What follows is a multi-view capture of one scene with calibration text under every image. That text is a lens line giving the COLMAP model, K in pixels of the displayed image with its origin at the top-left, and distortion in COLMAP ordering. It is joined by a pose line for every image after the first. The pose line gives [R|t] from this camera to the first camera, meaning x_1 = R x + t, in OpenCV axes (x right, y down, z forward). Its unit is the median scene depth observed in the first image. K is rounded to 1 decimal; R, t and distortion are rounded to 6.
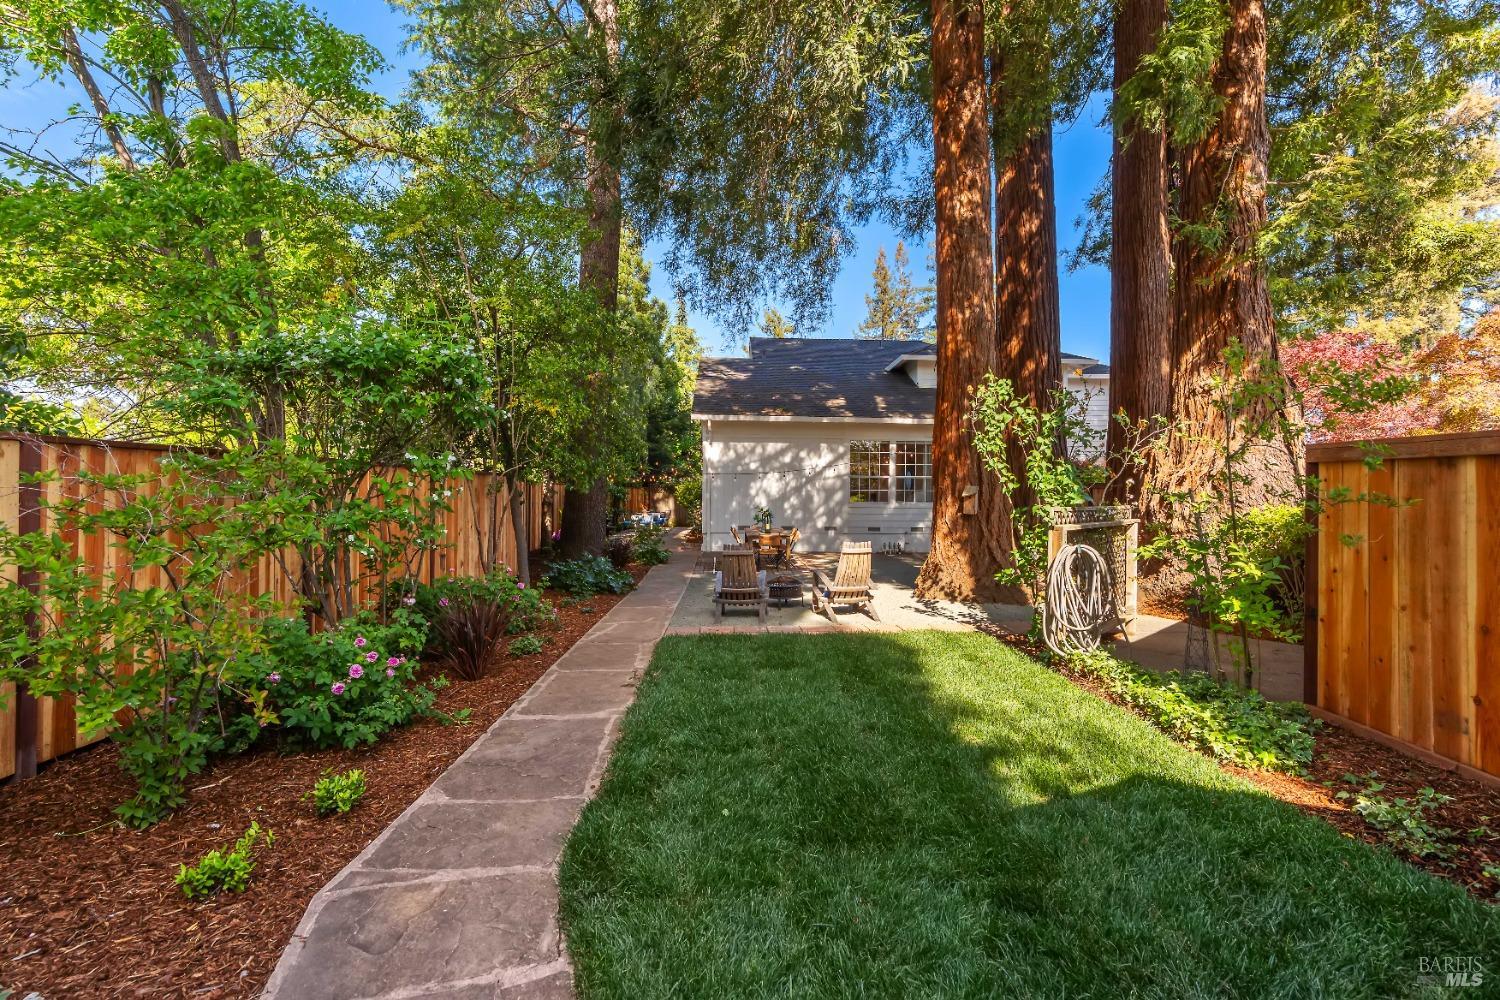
lens RADIAL K [[676.6, 0, 743.3], [0, 676.6, 498.0], [0, 0, 1]] dist [0.001935, 0.000308]
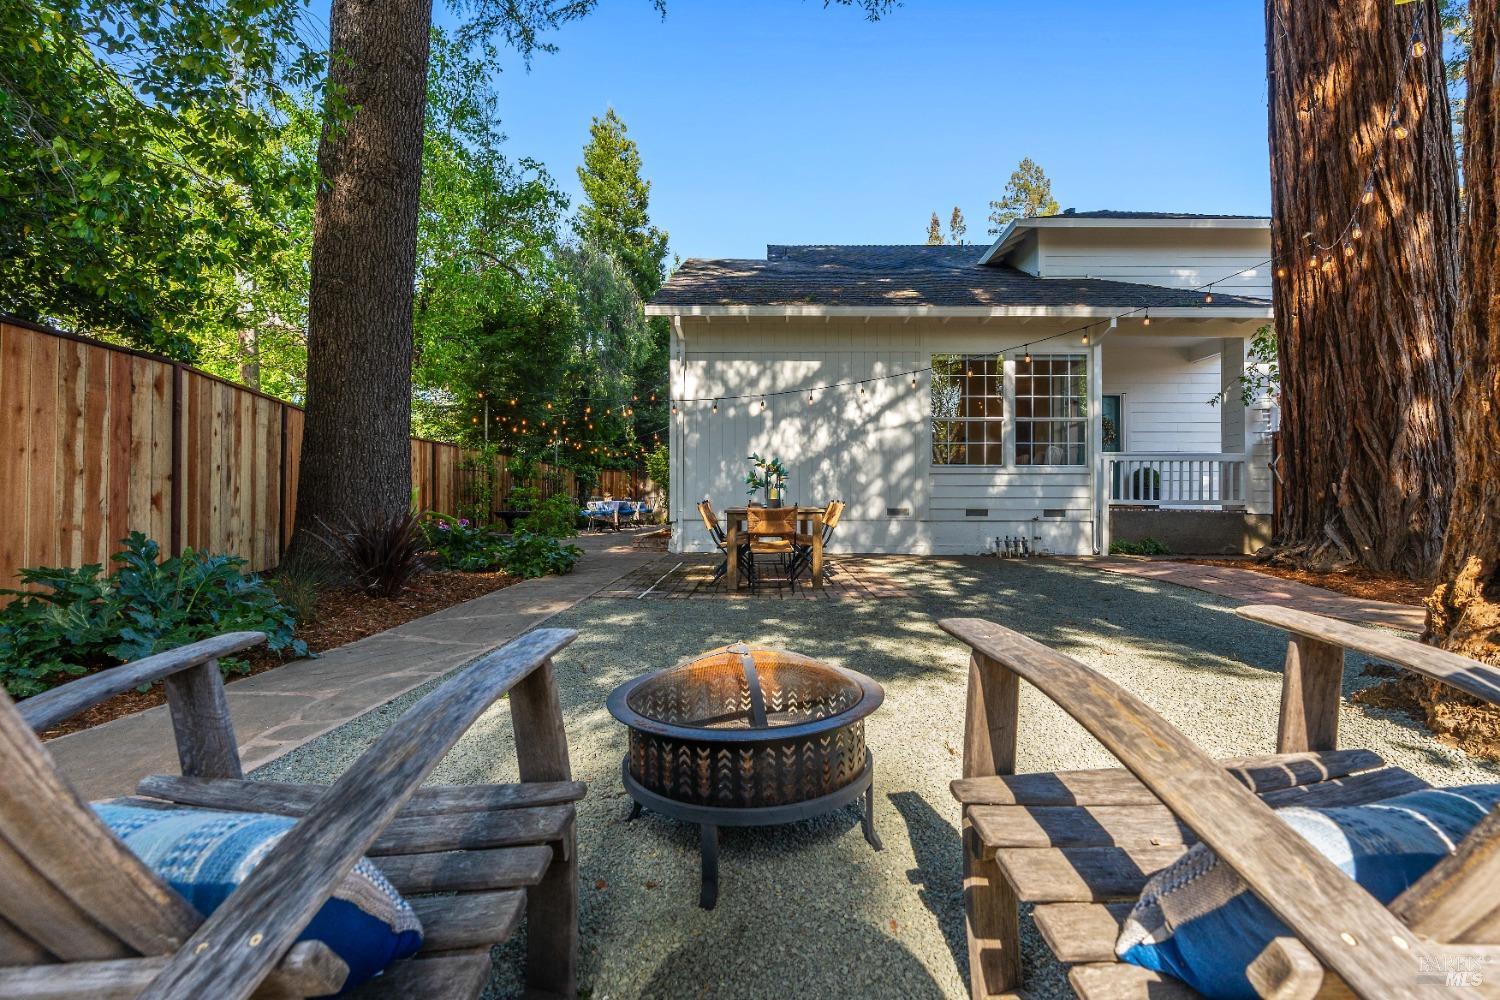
lens RADIAL K [[676.6, 0, 757.9], [0, 676.6, 500.8], [0, 0, 1]] dist [0.001935, 0.000308]
pose [[0.998739, -0.006254, -0.049811, 0.044628], [0.006128, 0.999978, -0.002684, 0.031881], [0.049826, 0.002375, 0.998755, 0.431702]]
